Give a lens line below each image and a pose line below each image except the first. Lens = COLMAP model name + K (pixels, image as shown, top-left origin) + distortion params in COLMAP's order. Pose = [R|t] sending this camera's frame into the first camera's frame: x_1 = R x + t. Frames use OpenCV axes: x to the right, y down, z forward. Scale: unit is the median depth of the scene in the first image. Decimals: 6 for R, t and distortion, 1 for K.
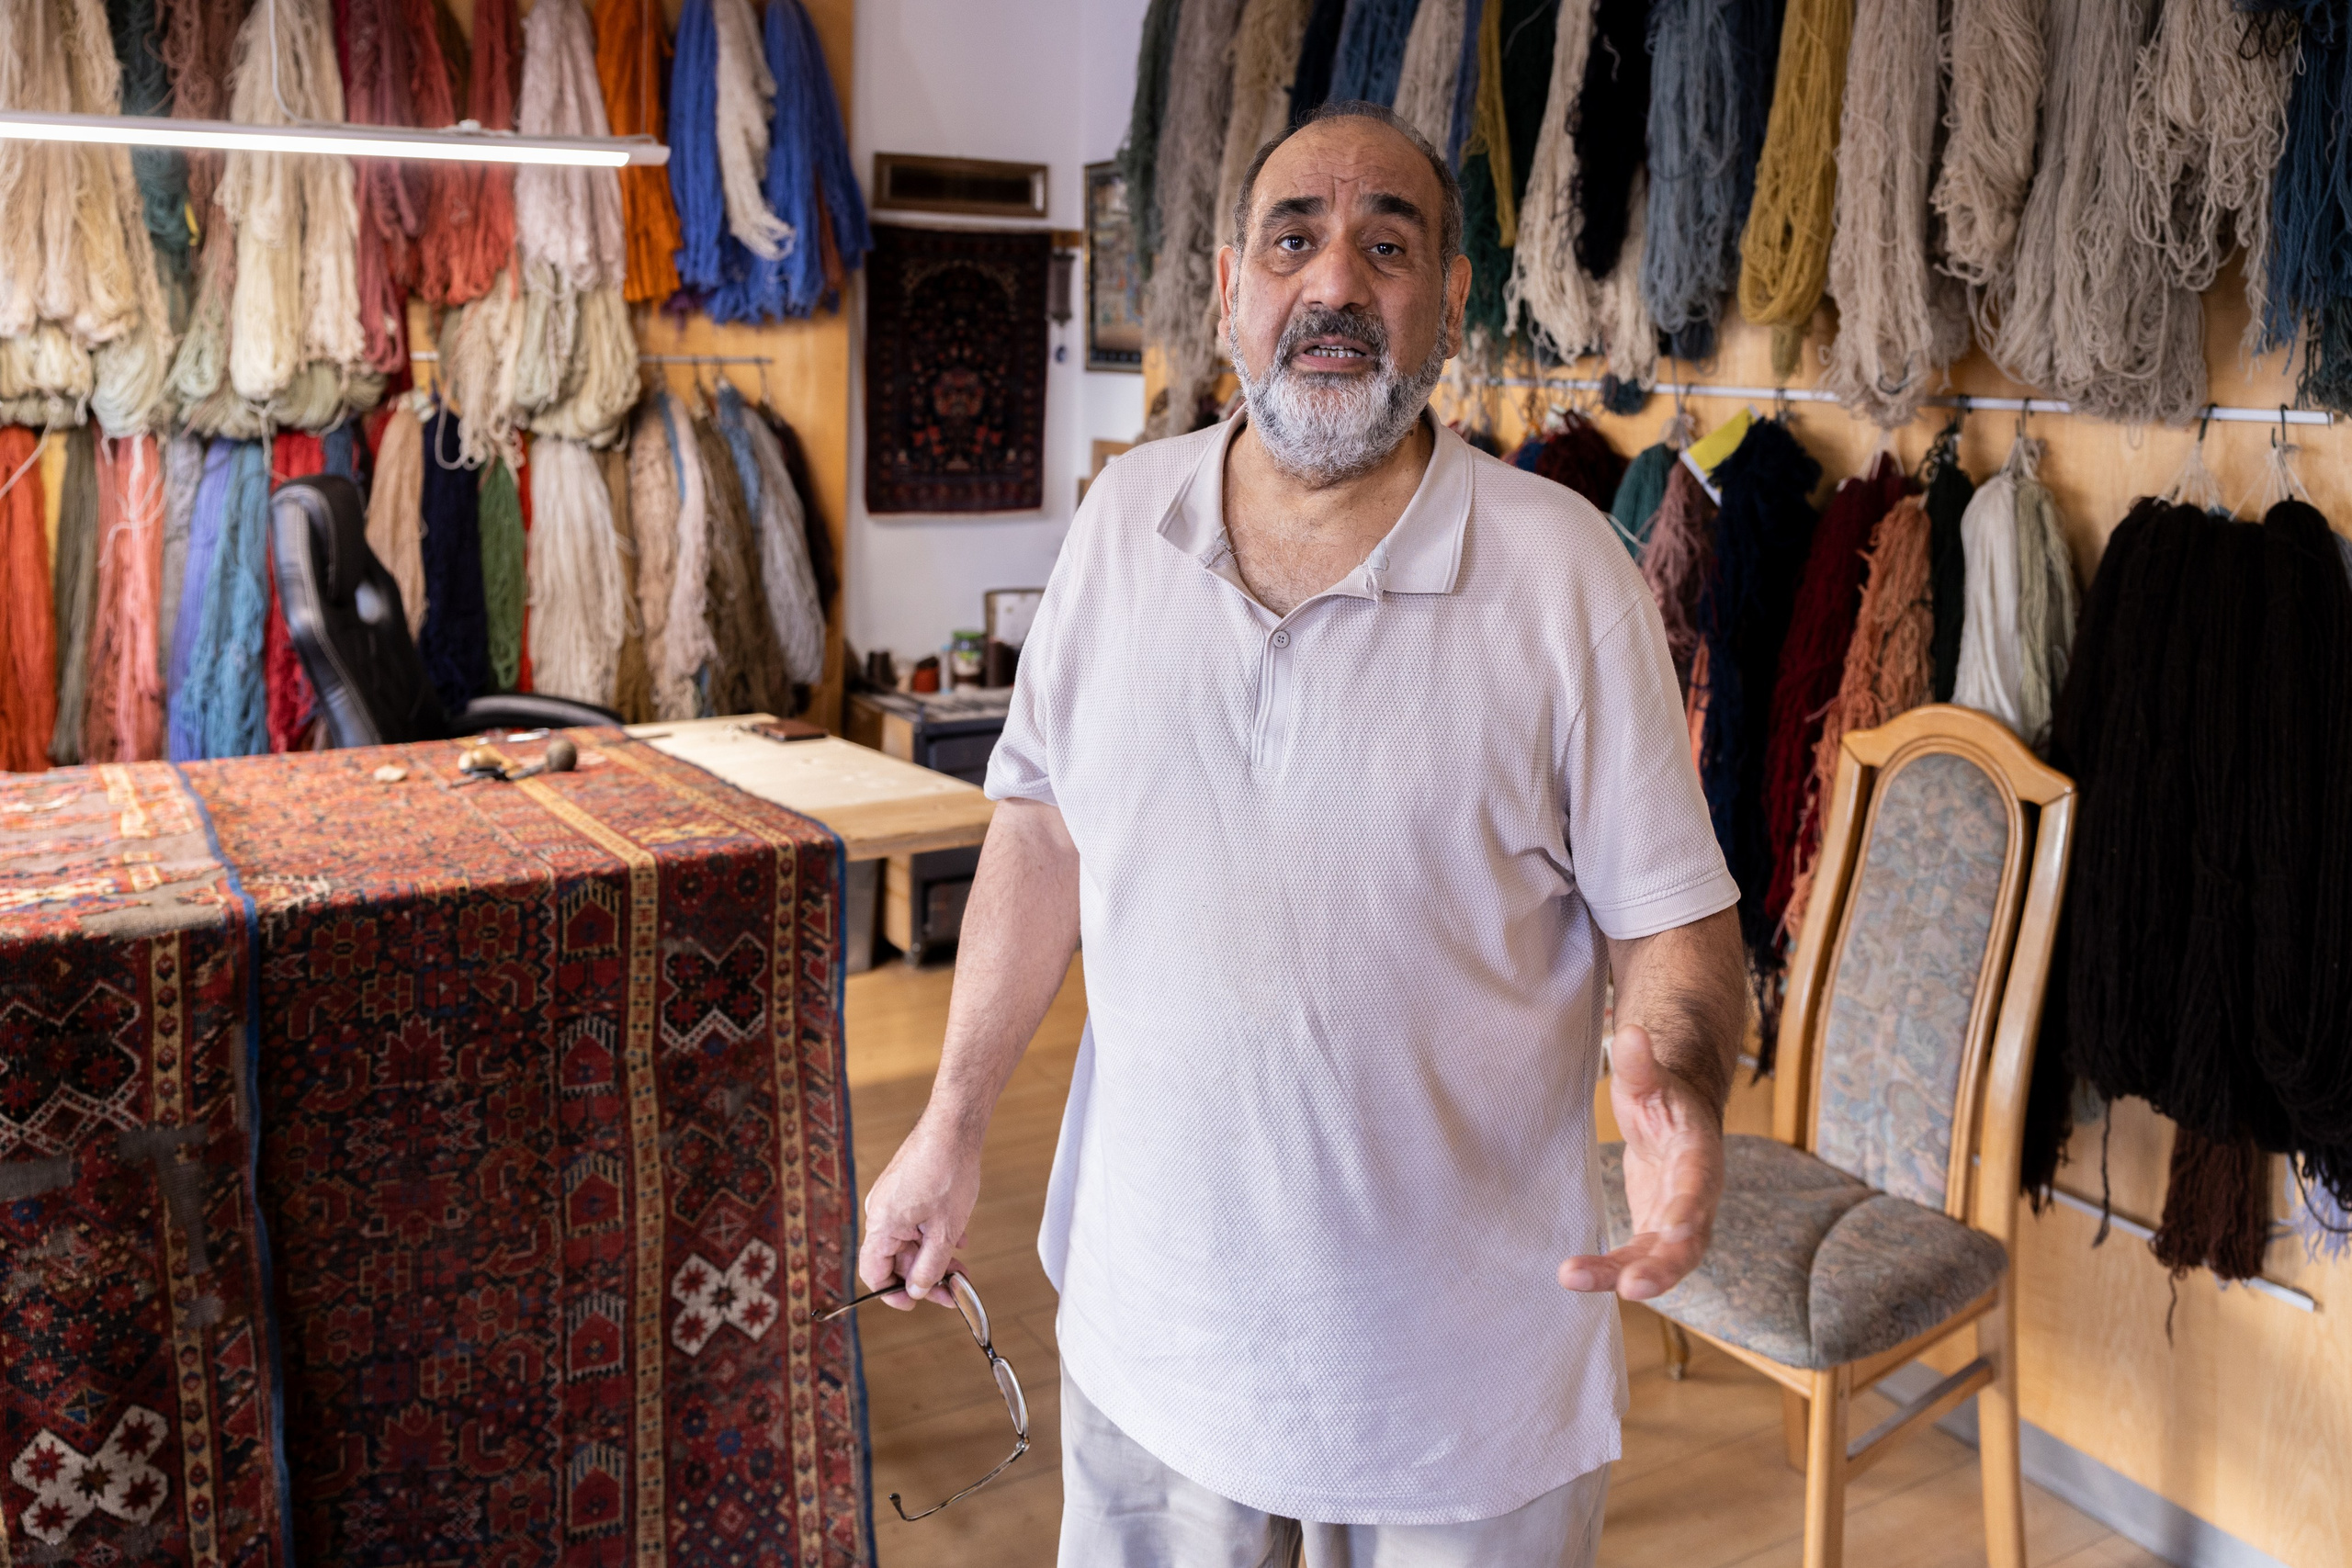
lens RADIAL K [[1811.9, 0, 1017.6], [0, 1811.9, 351.7], [0, 0, 1]] dist [-0.027325, 0.008617]
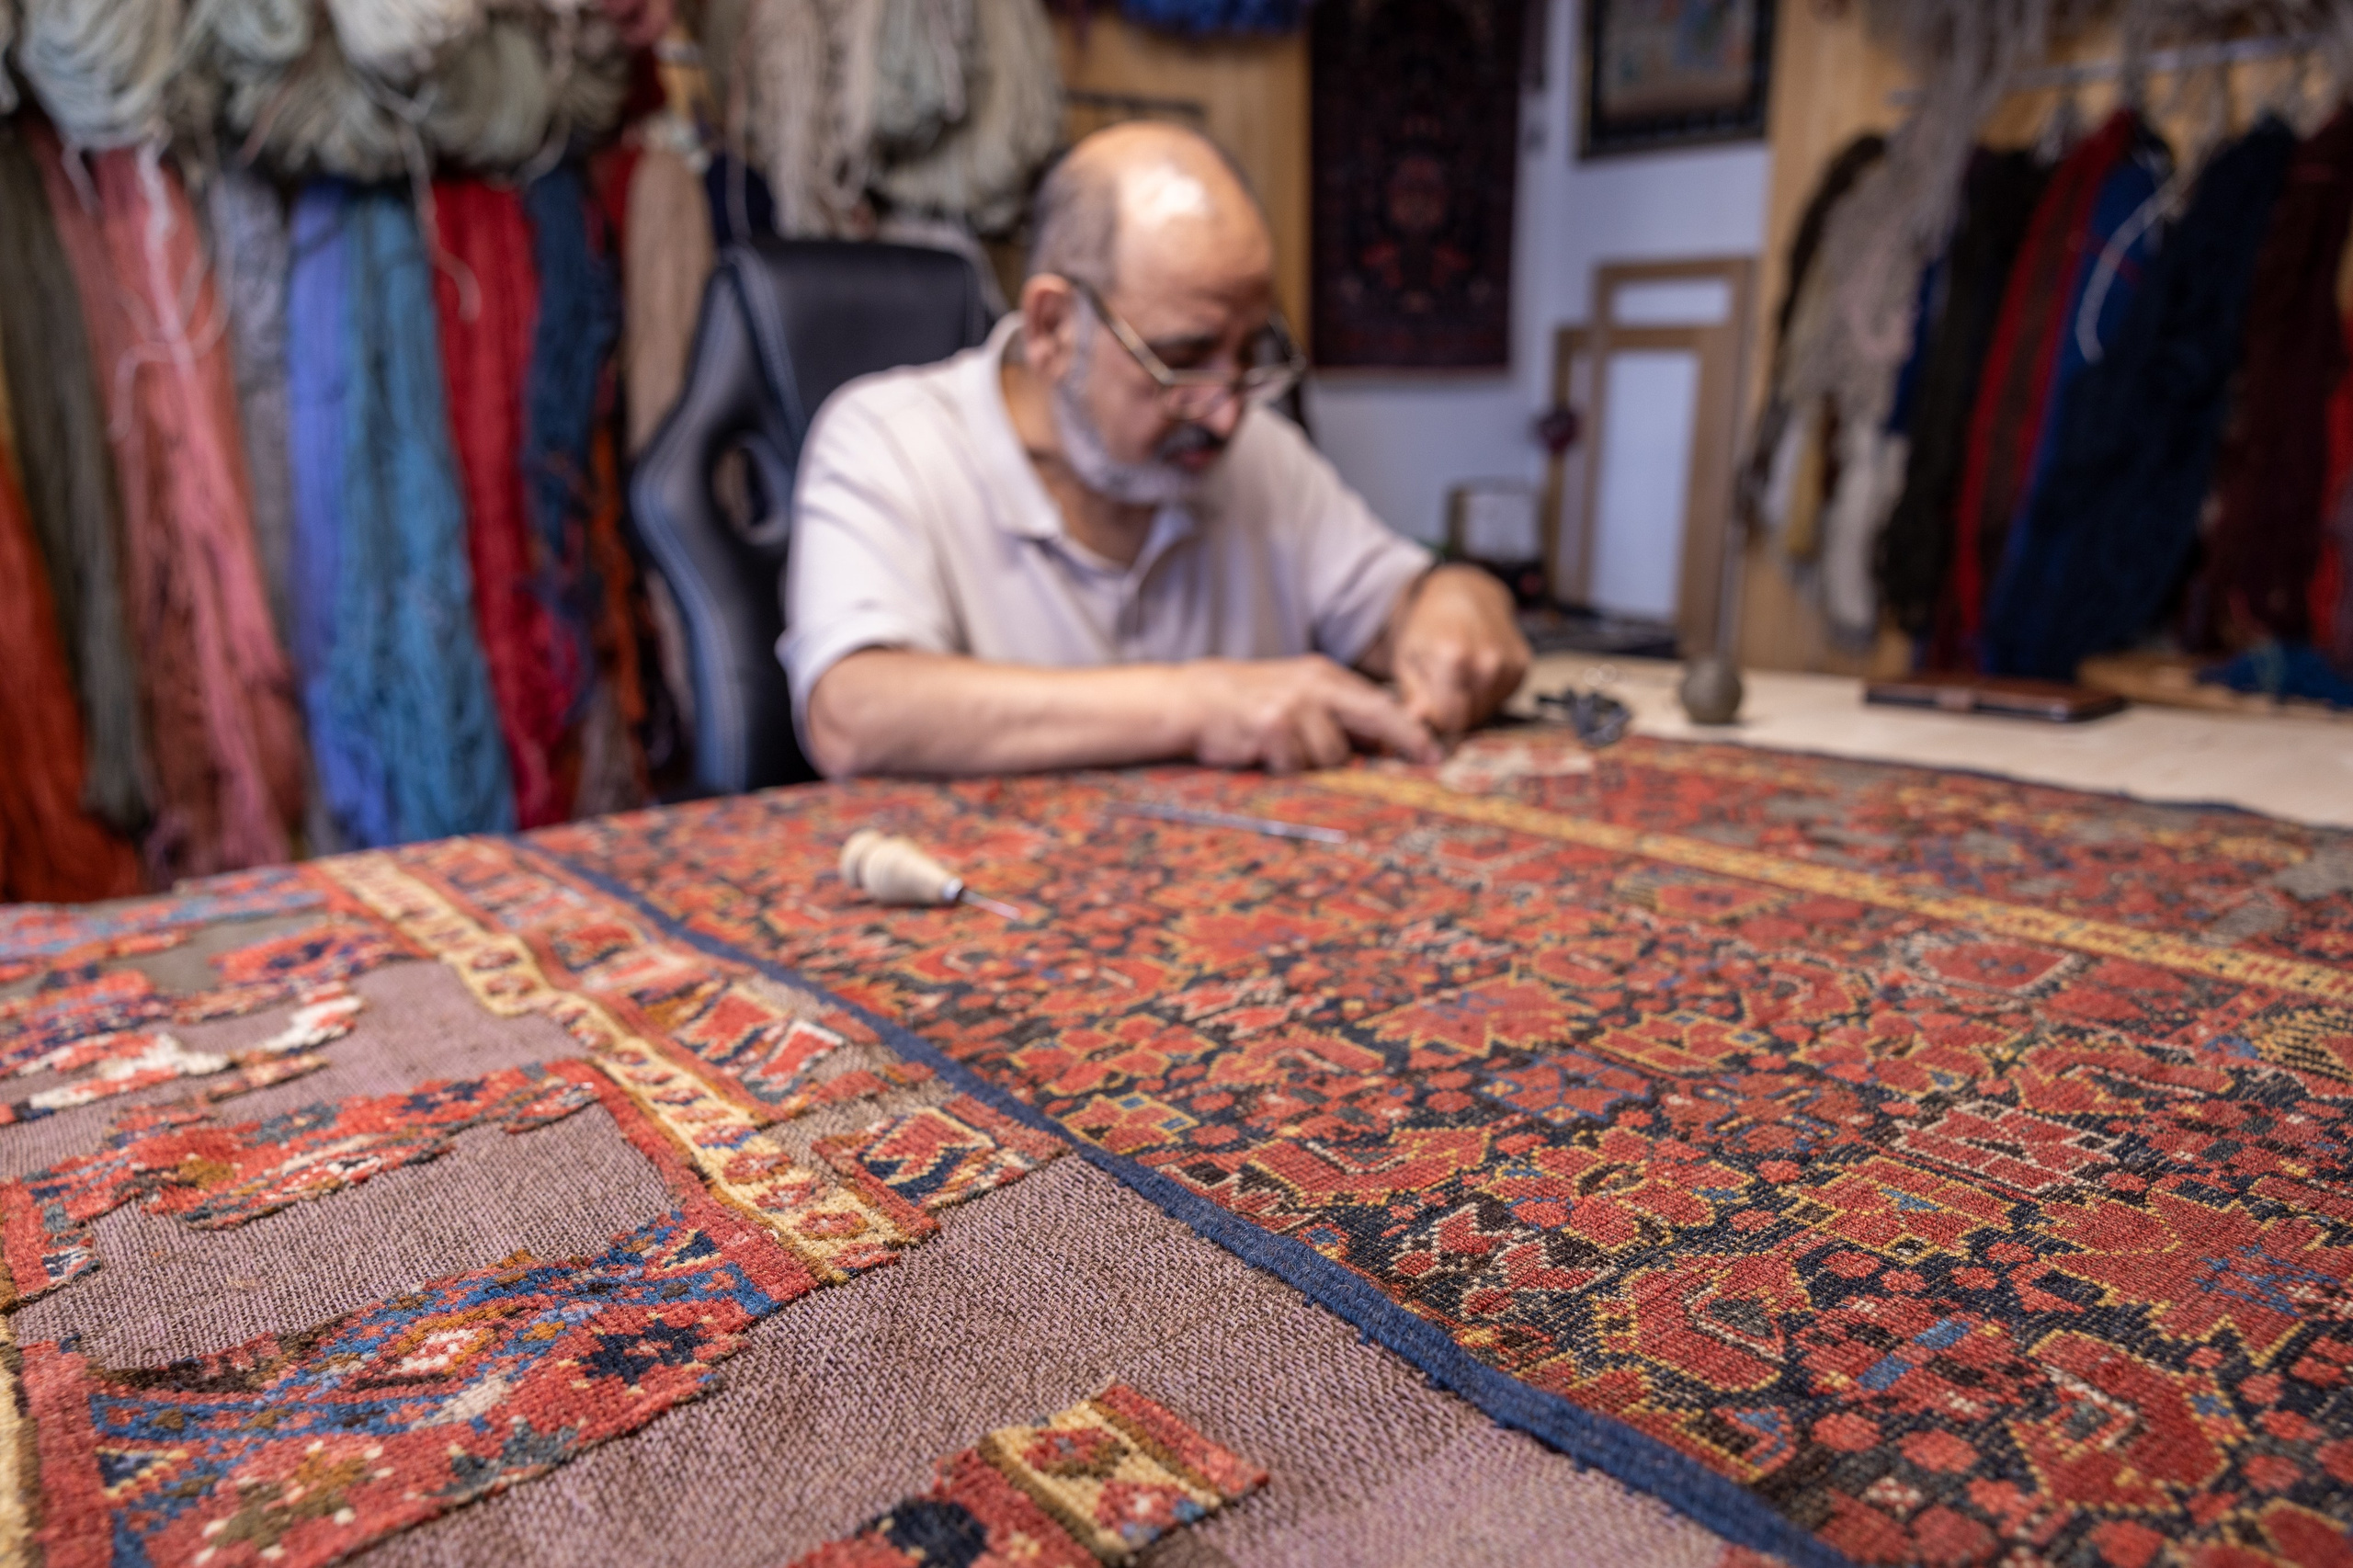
lens RADIAL K [[1621.7, 0, 1231.2], [0, 1621.7, 820.0], [0, 0, 1]] dist [0.006101, 0.008412]
pose [[0.984727, -0.064790, 0.161599, -0.264459], [0.015932, 0.957817, 0.286938, 0.089424], [-0.173373, -0.279981, 0.944221, 0.454808]]
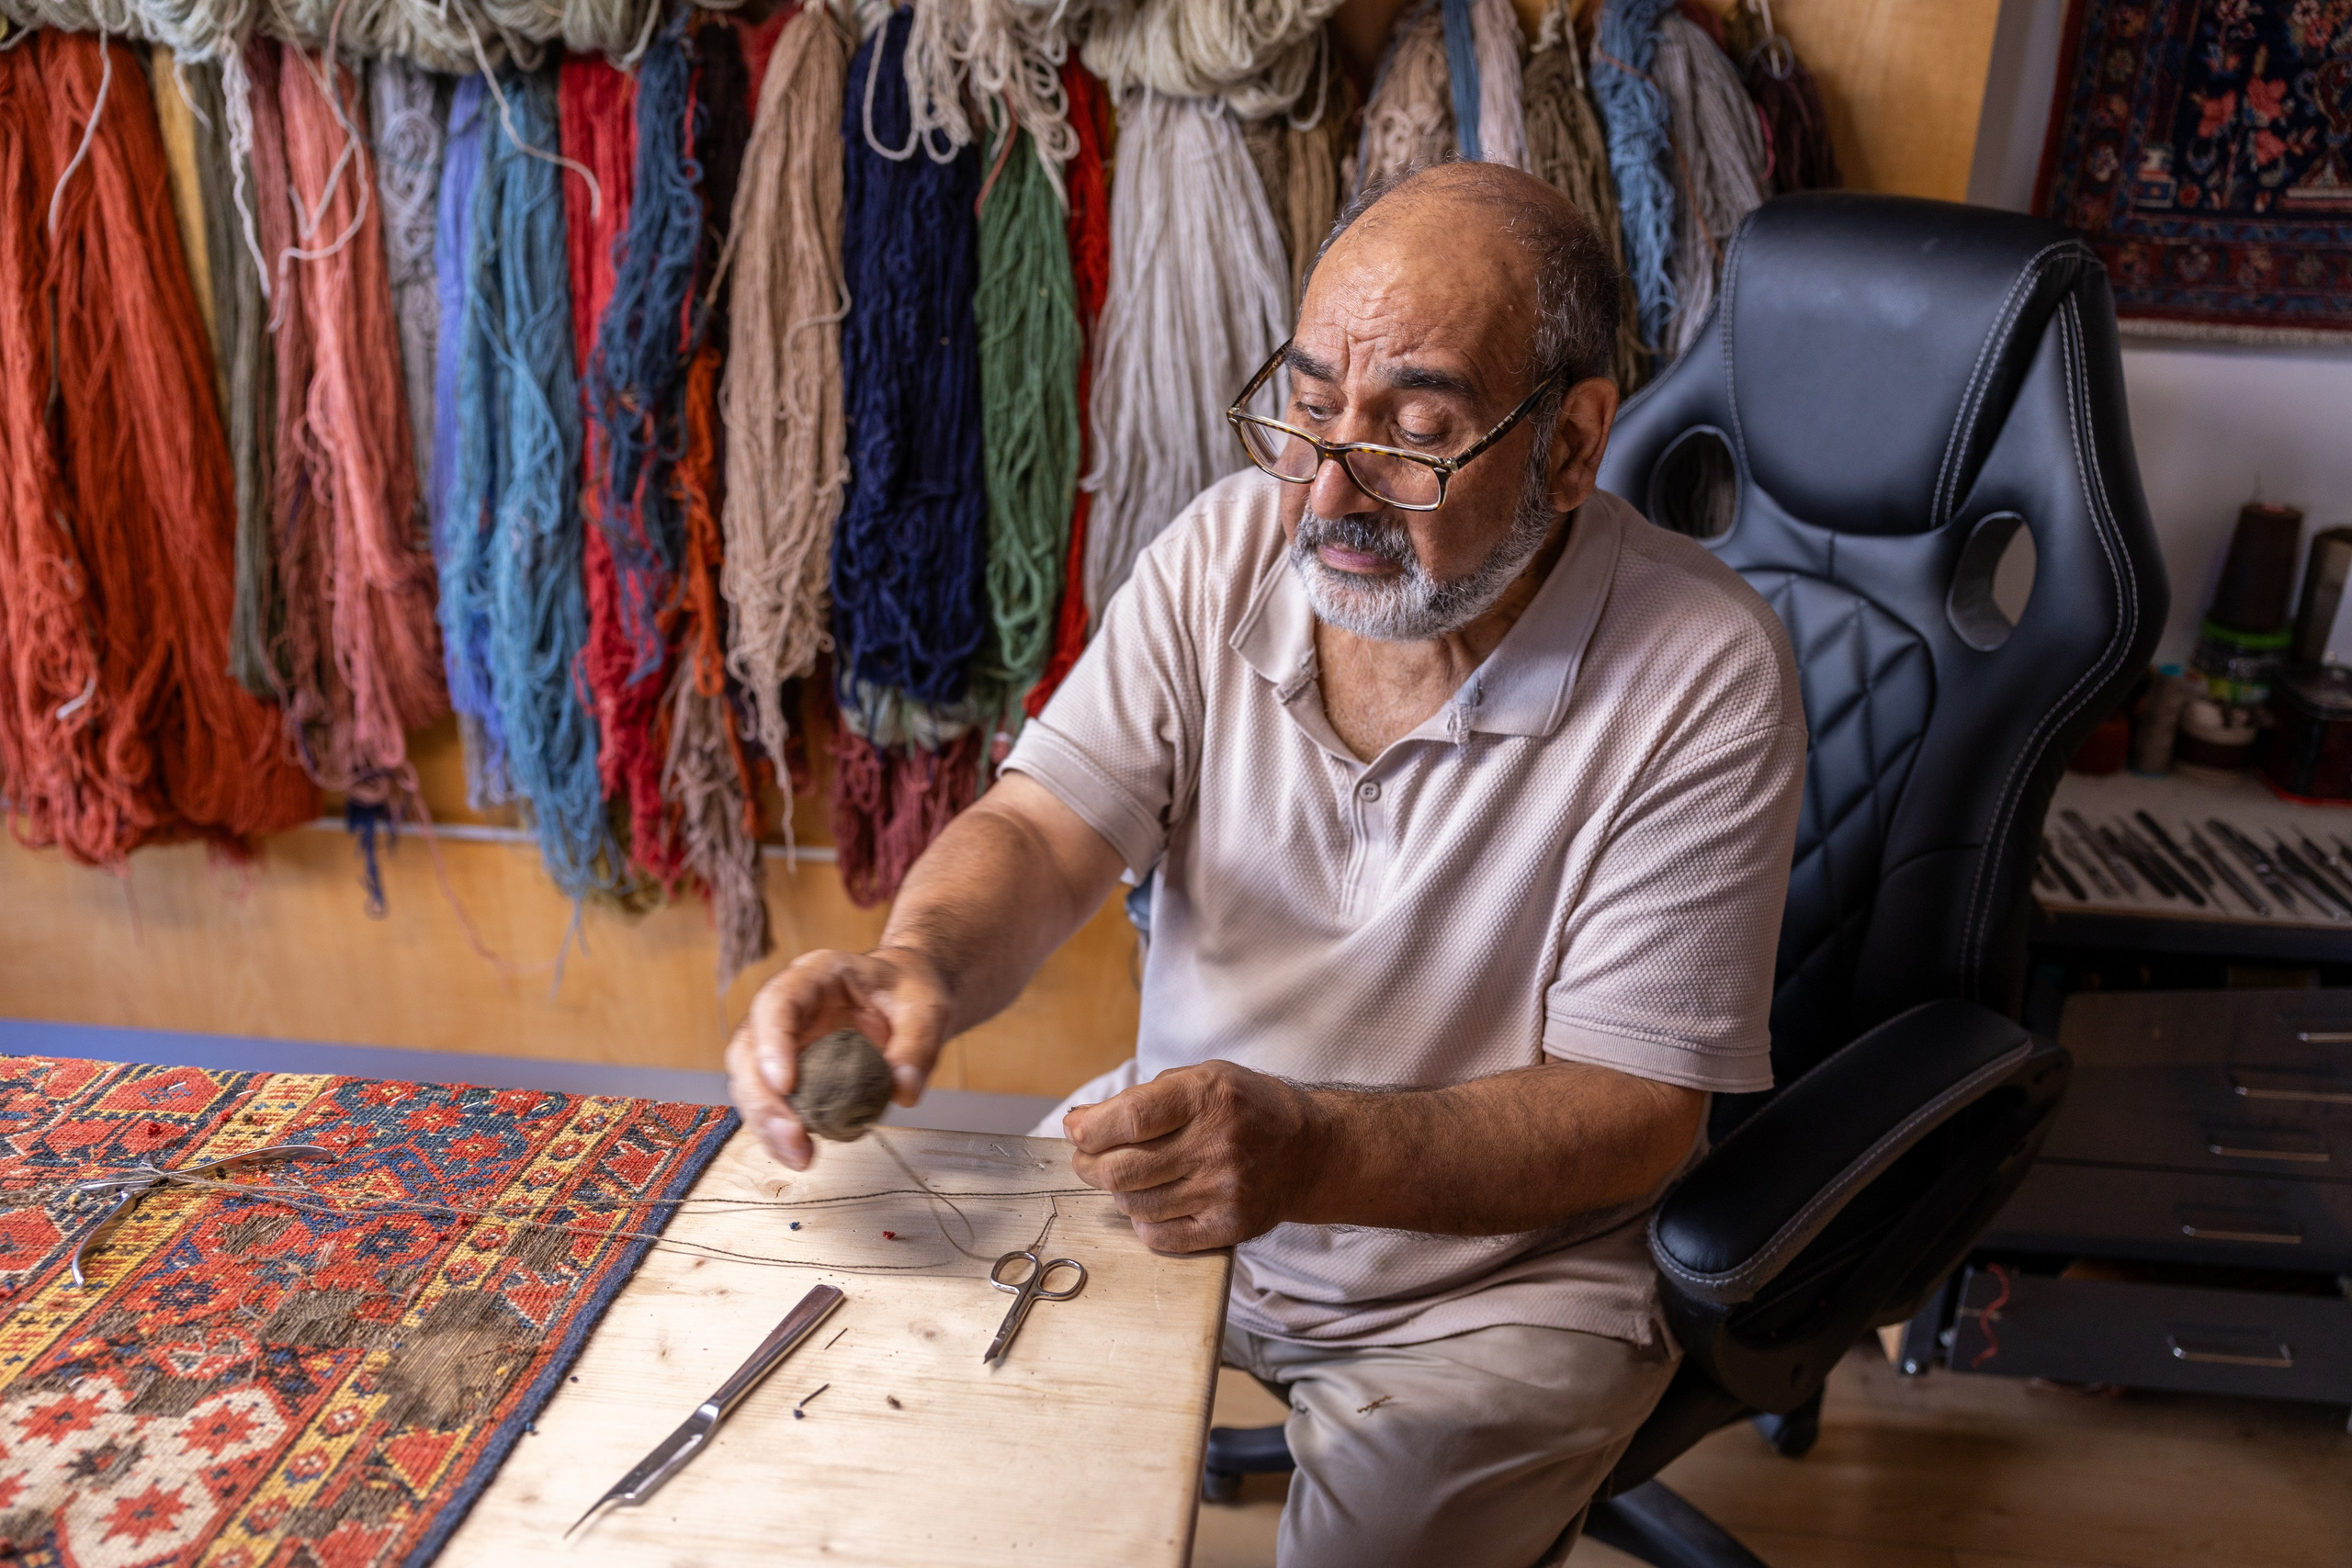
lens RADIAL K [[1905.3, 0, 1159.6], [0, 1905.3, 783.5], [0, 0, 1]] dist [-0.007534, 0.009984]
pose [[0.818541, 0.238384, -0.522650, 0.005821], [0.003059, 0.908009, 0.418940, 0.010222], [0.574440, -0.344518, 0.742514, 0.652345]]
